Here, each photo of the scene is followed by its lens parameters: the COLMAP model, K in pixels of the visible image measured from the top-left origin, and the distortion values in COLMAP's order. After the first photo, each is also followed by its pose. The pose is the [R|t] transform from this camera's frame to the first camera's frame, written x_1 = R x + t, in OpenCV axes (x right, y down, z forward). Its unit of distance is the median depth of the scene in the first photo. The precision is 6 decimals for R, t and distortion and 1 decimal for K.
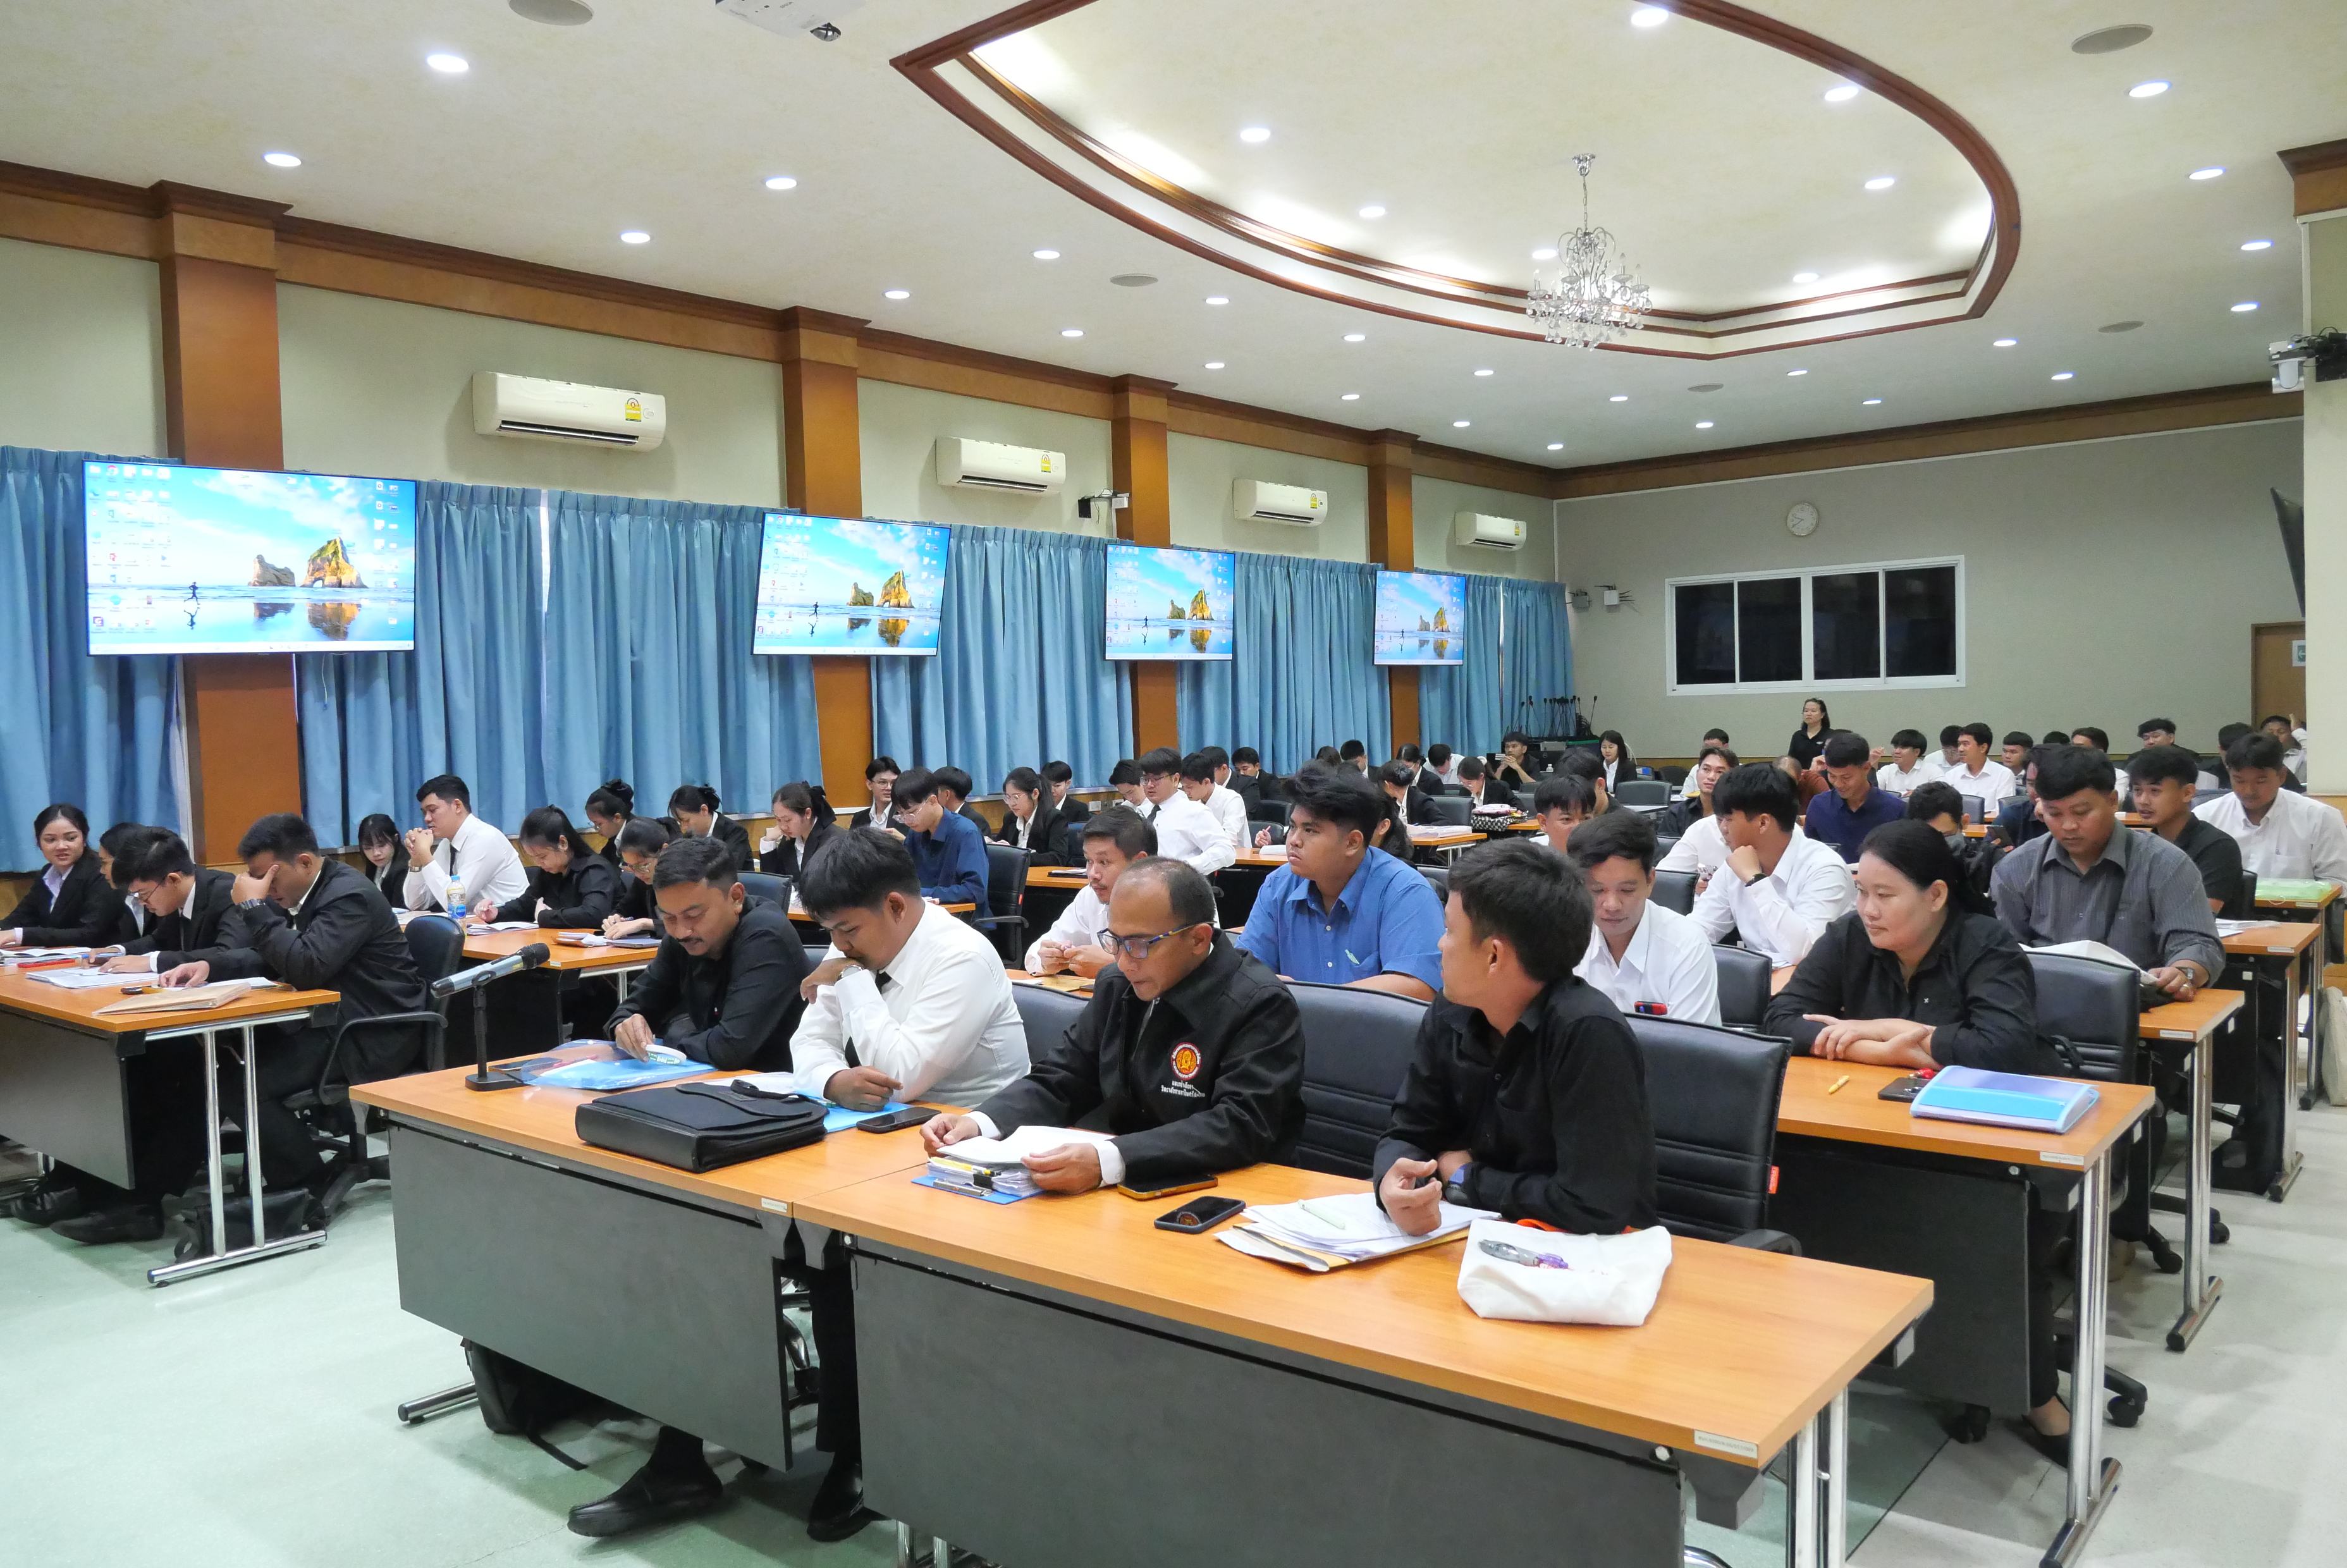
lens RADIAL K [[1752.9, 0, 1150.9], [0, 1752.9, 735.2], [0, 0, 1]] dist [-0.049704, 0.009639]
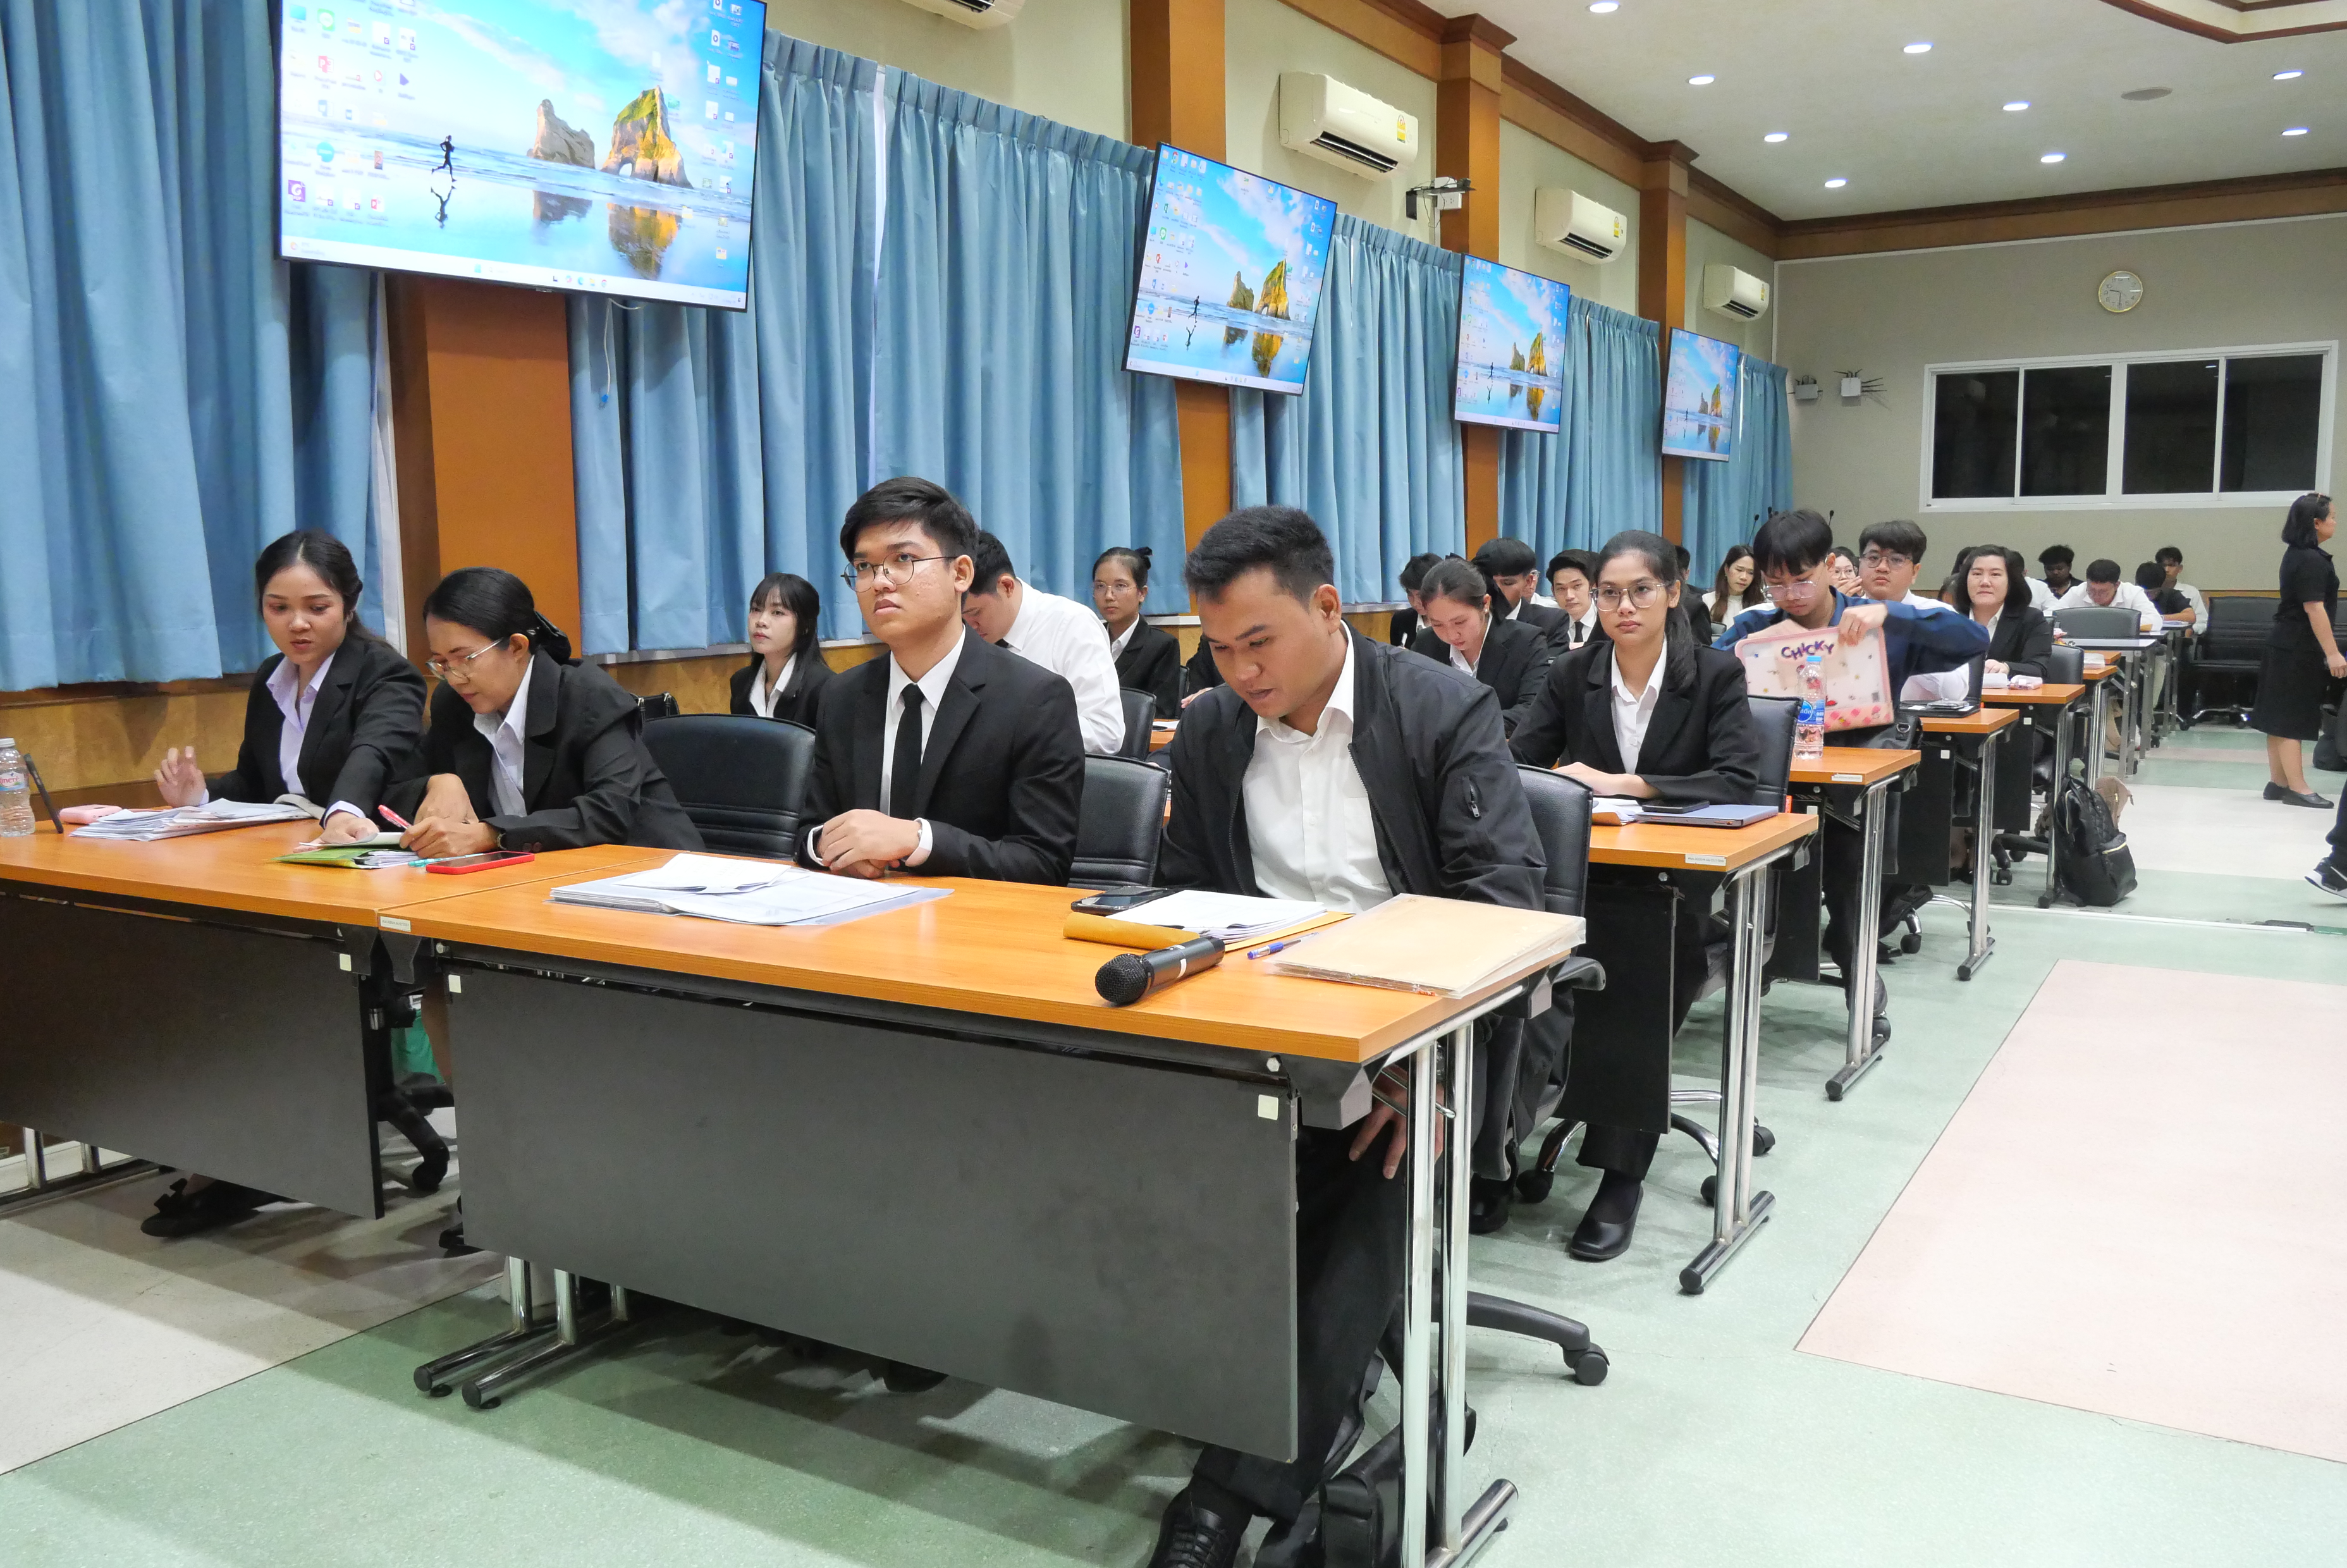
lens RADIAL K [[1963.8, 0, 1186.9], [0, 1963.8, 779.4], [0, 0, 1]] dist [-0.013971, -0.011508]
pose [[0.987315, 0.001672, 0.158765, -0.383817], [-0.017048, 0.995280, 0.095535, 0.041677], [-0.157856, -0.097030, 0.982683, 0.322631]]
